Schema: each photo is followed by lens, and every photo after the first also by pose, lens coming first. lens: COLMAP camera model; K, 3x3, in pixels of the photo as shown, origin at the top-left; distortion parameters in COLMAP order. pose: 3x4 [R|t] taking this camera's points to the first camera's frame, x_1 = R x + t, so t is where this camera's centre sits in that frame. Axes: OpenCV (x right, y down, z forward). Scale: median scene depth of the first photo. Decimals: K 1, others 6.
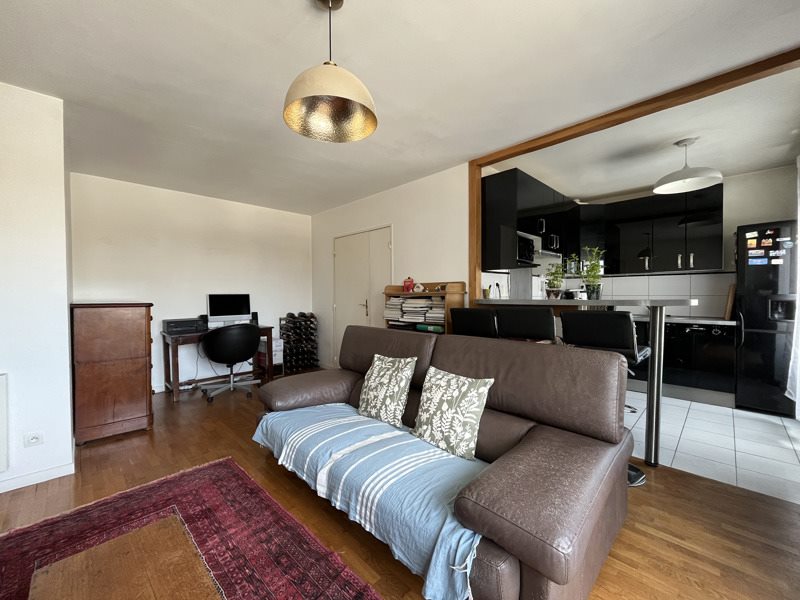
lens RADIAL K [[324.4, 0, 399.5], [0, 324.4, 298.0], [0, 0, 1]] dist [0.001391, 0.000411]
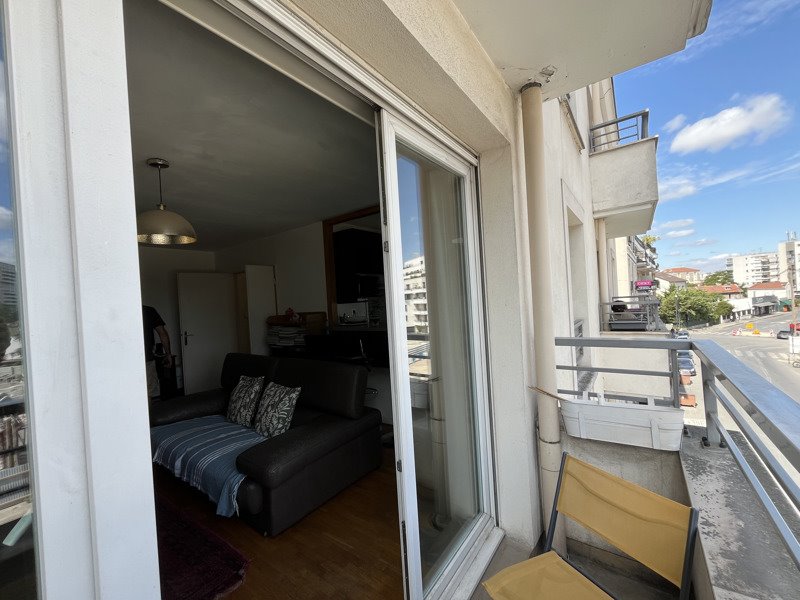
lens RADIAL K [[324.4, 0, 398.4], [0, 324.4, 298.3], [0, 0, 1]] dist [0.001391, 0.000411]
pose [[0.986786, -0.051010, 0.153793, 0.525859], [0.053803, 0.998453, -0.014053, -0.125908], [-0.152838, 0.022141, 0.988003, -0.599244]]
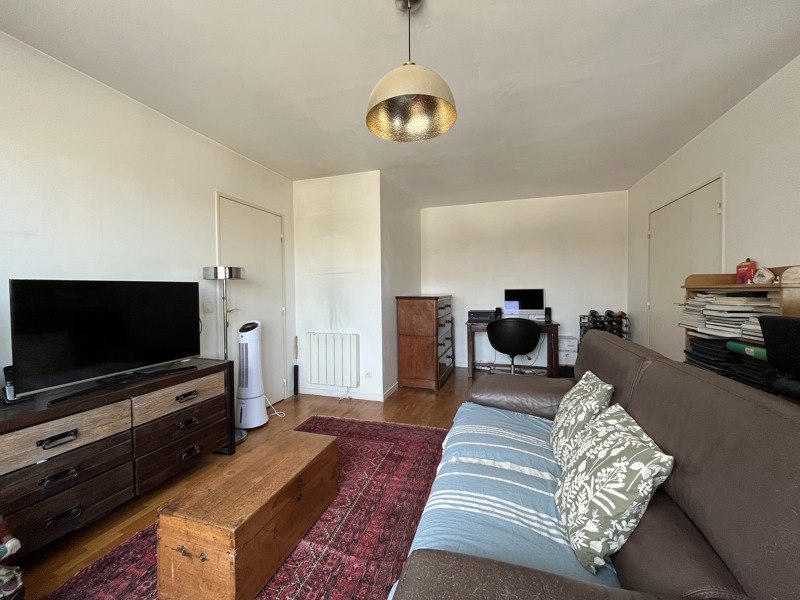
lens RADIAL K [[324.4, 0, 399.6], [0, 324.4, 302.8], [0, 0, 1]] dist [0.001391, 0.000411]
pose [[0.470007, 0.031194, -0.882112, 0.523214], [-0.002199, 0.999414, 0.034170, -0.008227], [0.882660, -0.014120, 0.469800, 0.385201]]
